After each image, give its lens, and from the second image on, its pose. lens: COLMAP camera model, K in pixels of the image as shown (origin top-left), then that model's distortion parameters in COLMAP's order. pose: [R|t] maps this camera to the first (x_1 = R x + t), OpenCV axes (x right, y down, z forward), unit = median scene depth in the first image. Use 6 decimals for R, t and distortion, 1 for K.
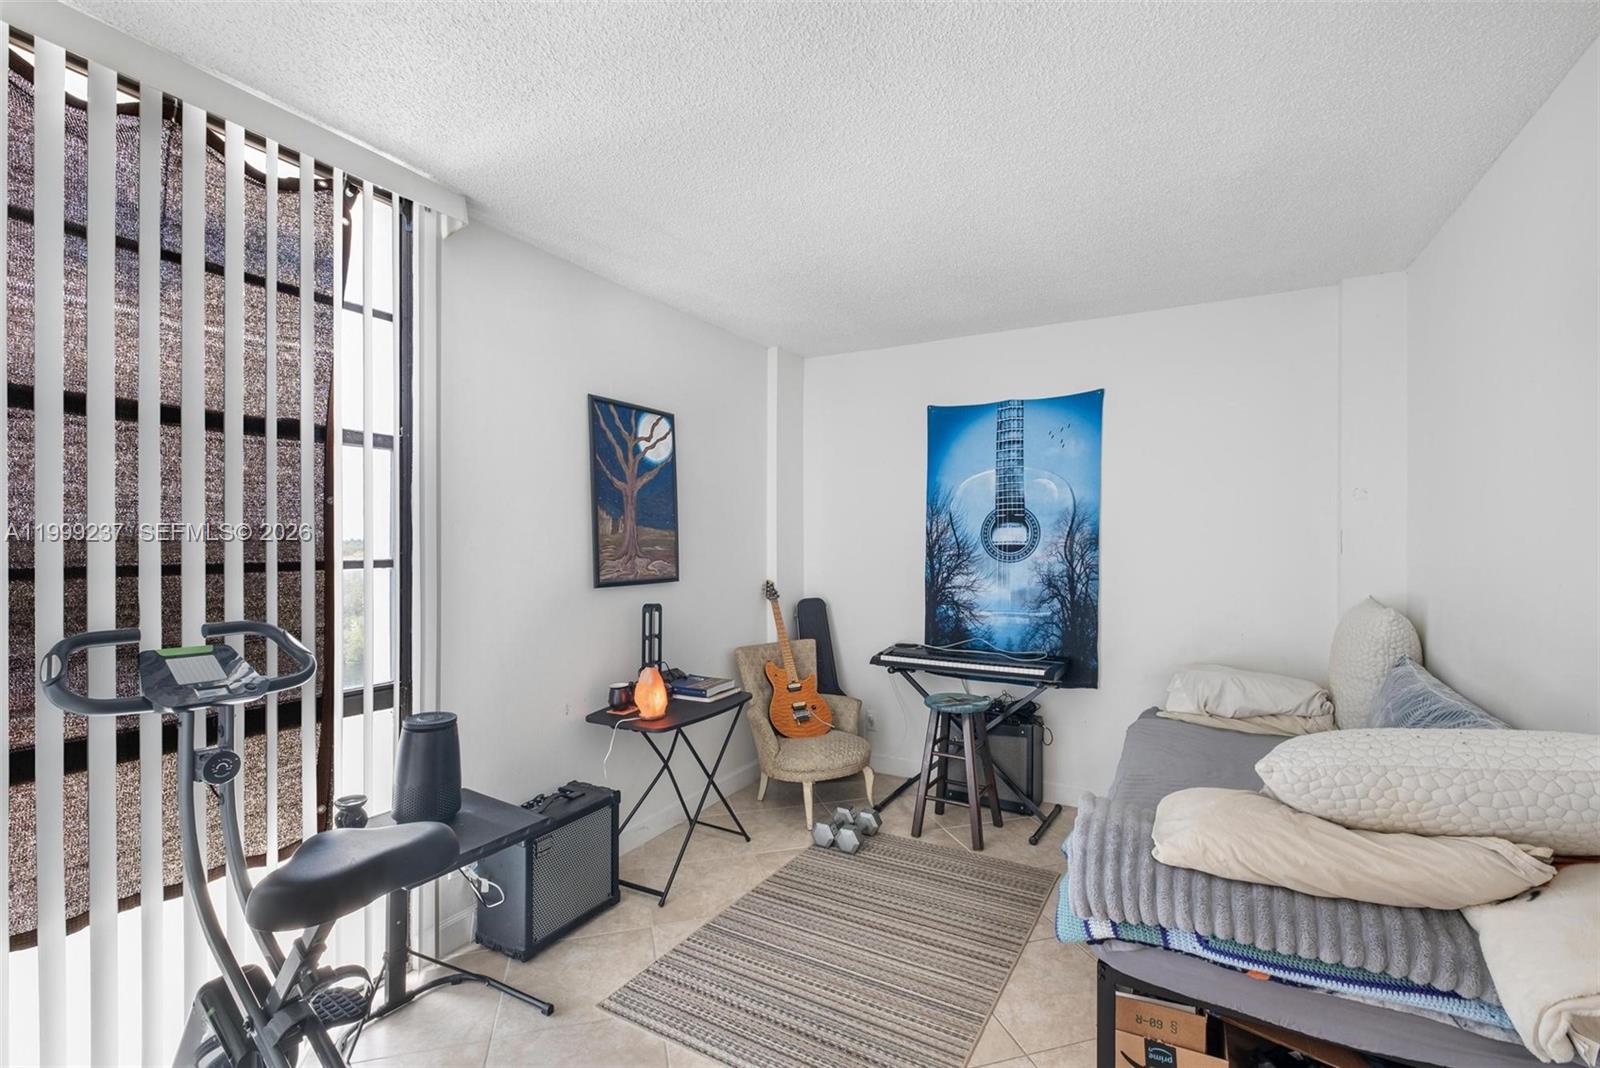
lens RADIAL K [[708.8, 0, 800.3], [0, 708.8, 536.3], [0, 0, 1]] dist [-0.002600, -0.002427]
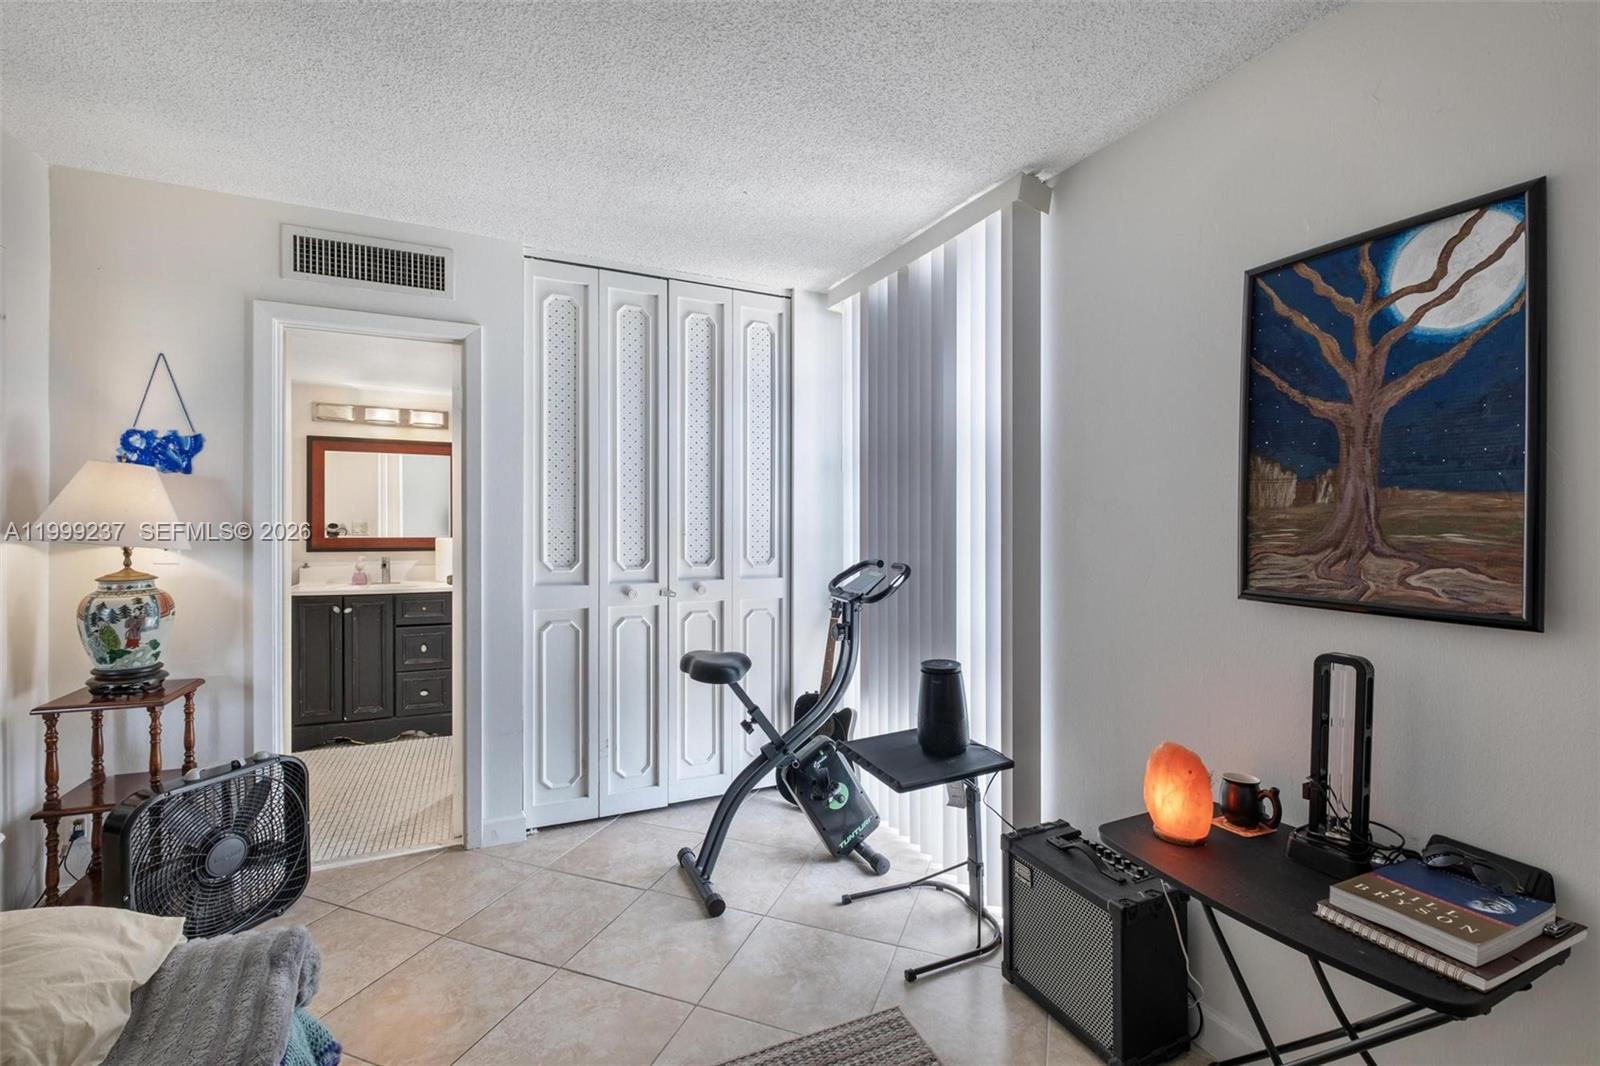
lens RADIAL K [[708.8, 0, 809.2], [0, 708.8, 526.3], [0, 0, 1]] dist [-0.002600, -0.002427]
pose [[-0.584015, 0.008249, -0.811701, 0.368378], [-0.004919, 0.999894, 0.013701, 0.006037], [0.811728, 0.011994, -0.583912, 0.978015]]
